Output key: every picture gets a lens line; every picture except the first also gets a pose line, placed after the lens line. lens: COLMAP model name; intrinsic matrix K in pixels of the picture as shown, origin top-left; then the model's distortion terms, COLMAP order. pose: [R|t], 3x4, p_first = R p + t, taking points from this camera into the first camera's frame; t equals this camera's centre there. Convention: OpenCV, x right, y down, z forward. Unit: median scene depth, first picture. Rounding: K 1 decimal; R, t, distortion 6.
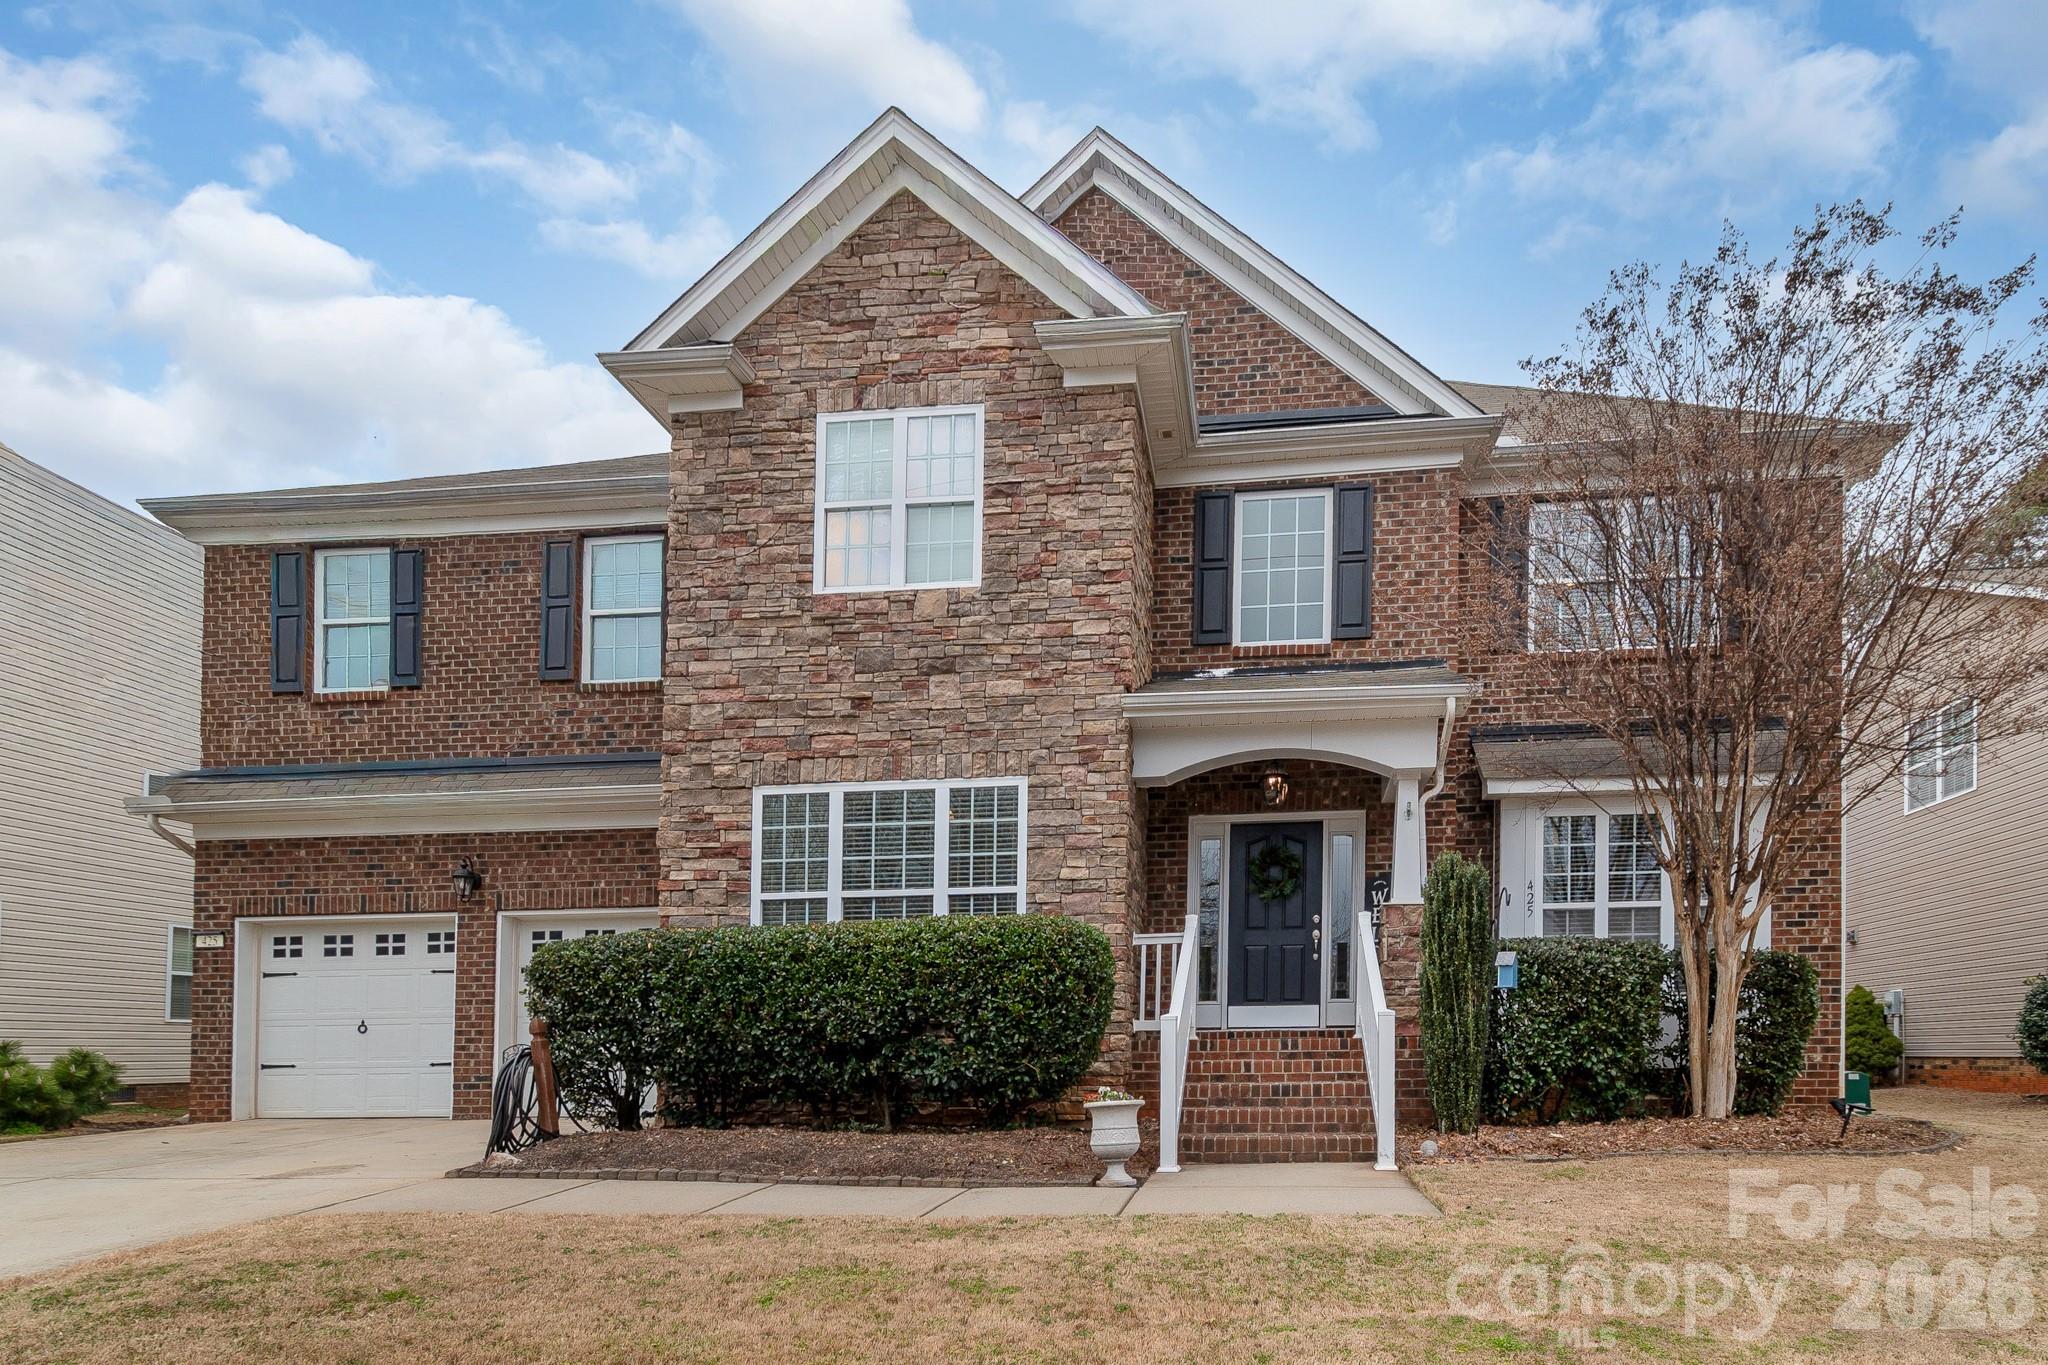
lens RADIAL K [[964.1, 0, 1023.9], [0, 964.1, 763.4], [0, 0, 1]] dist [0.001257, -0.000181]
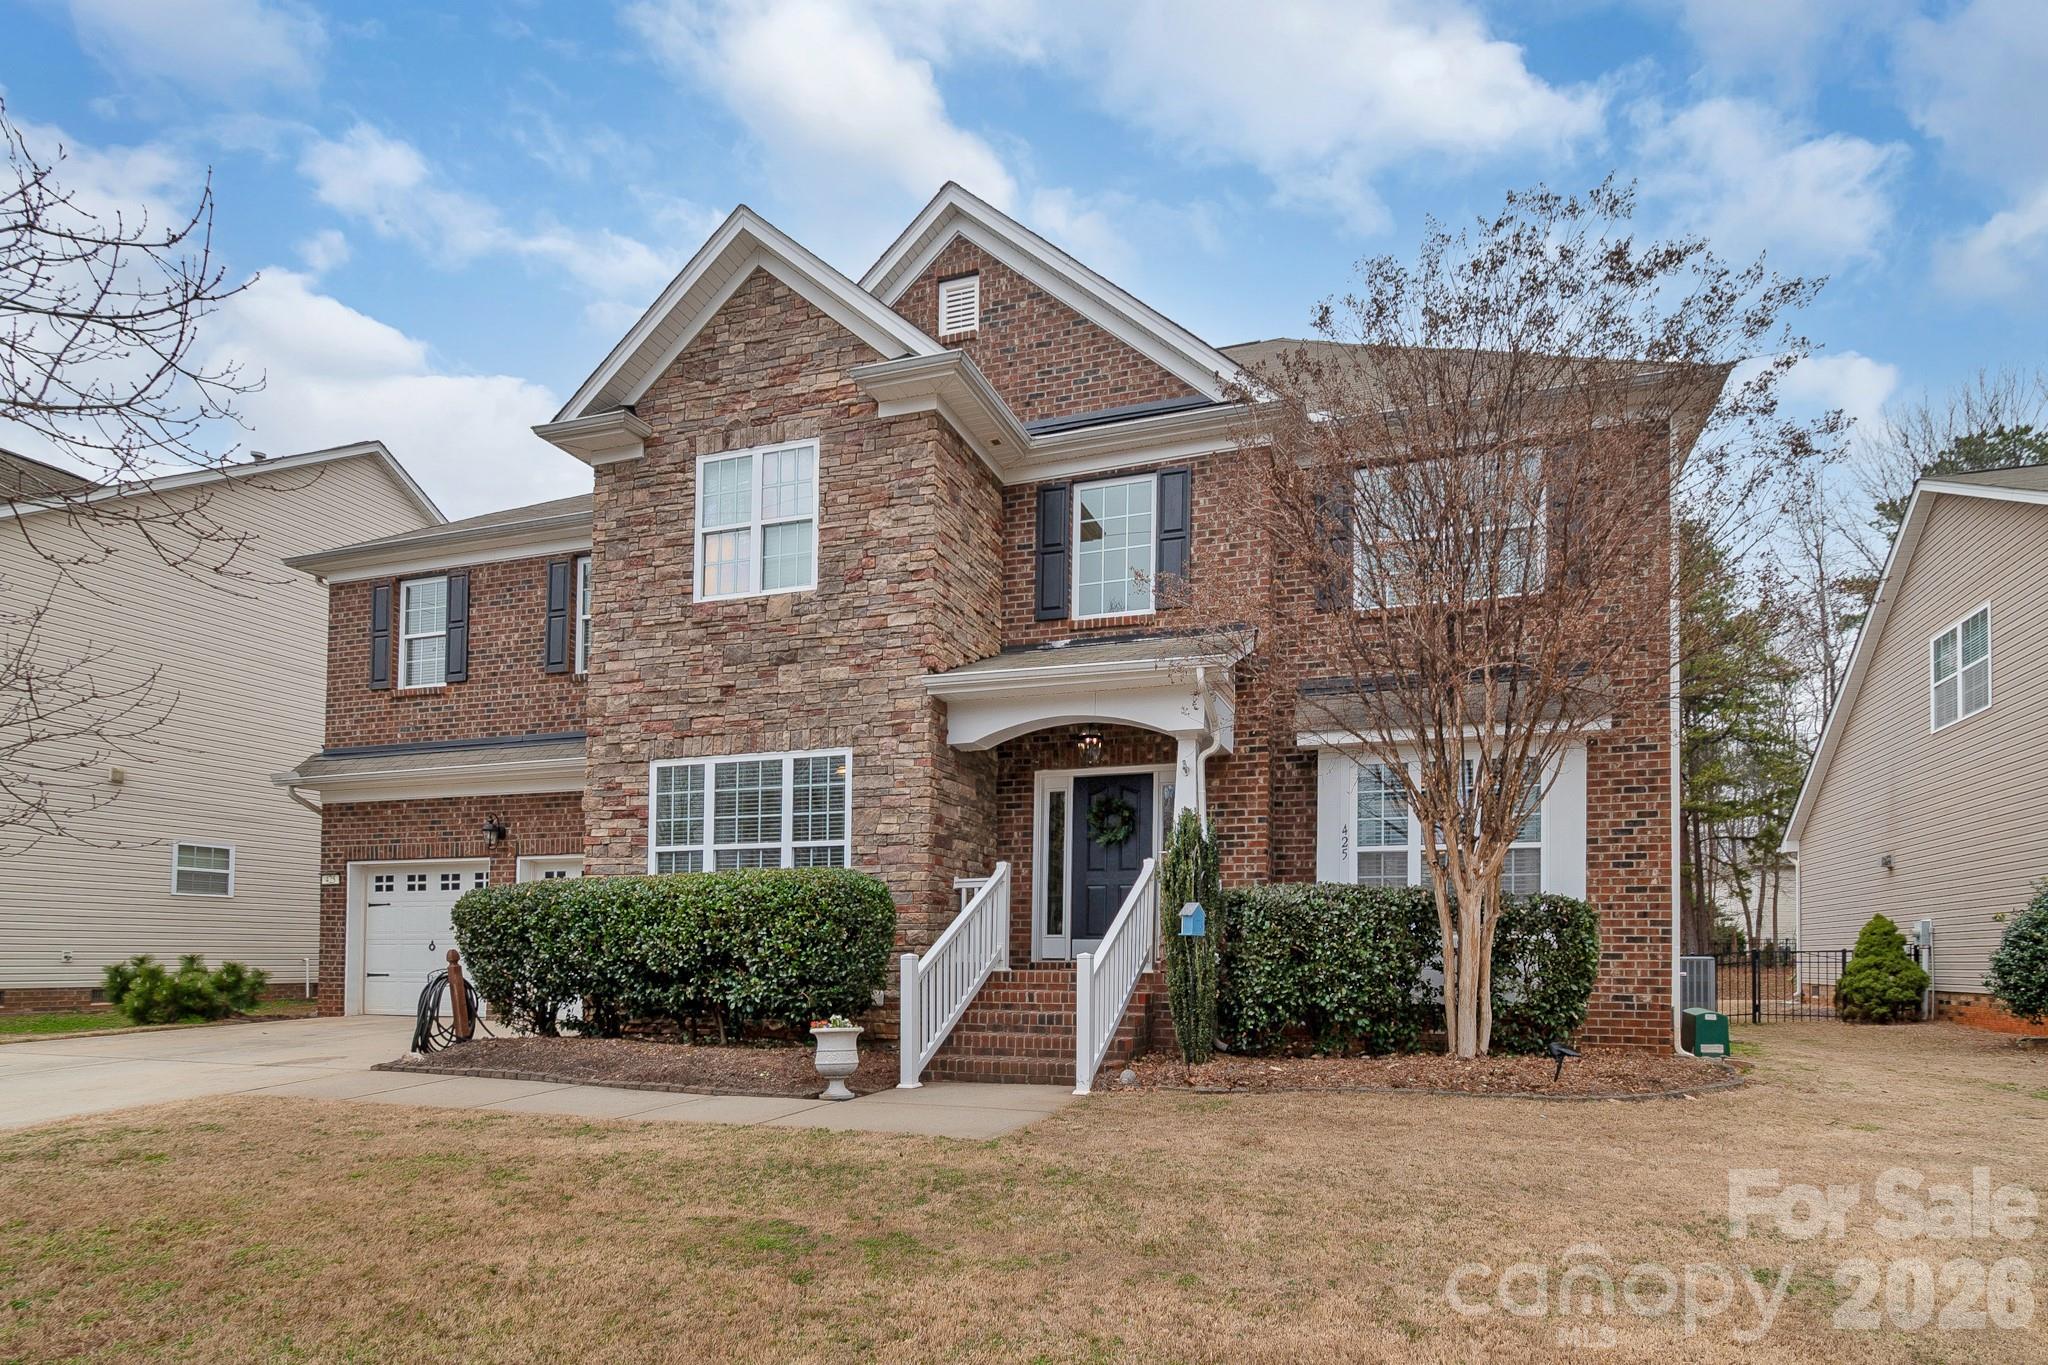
lens RADIAL K [[885.9, 0, 1015.1], [0, 885.9, 676.0], [0, 0, 1]] dist [0.000397, 0.000078]
pose [[0.982372, -0.041990, -0.182159, 0.382989], [0.039150, 0.999050, -0.019160, -0.043250], [0.182790, 0.011690, 0.983082, -0.040302]]
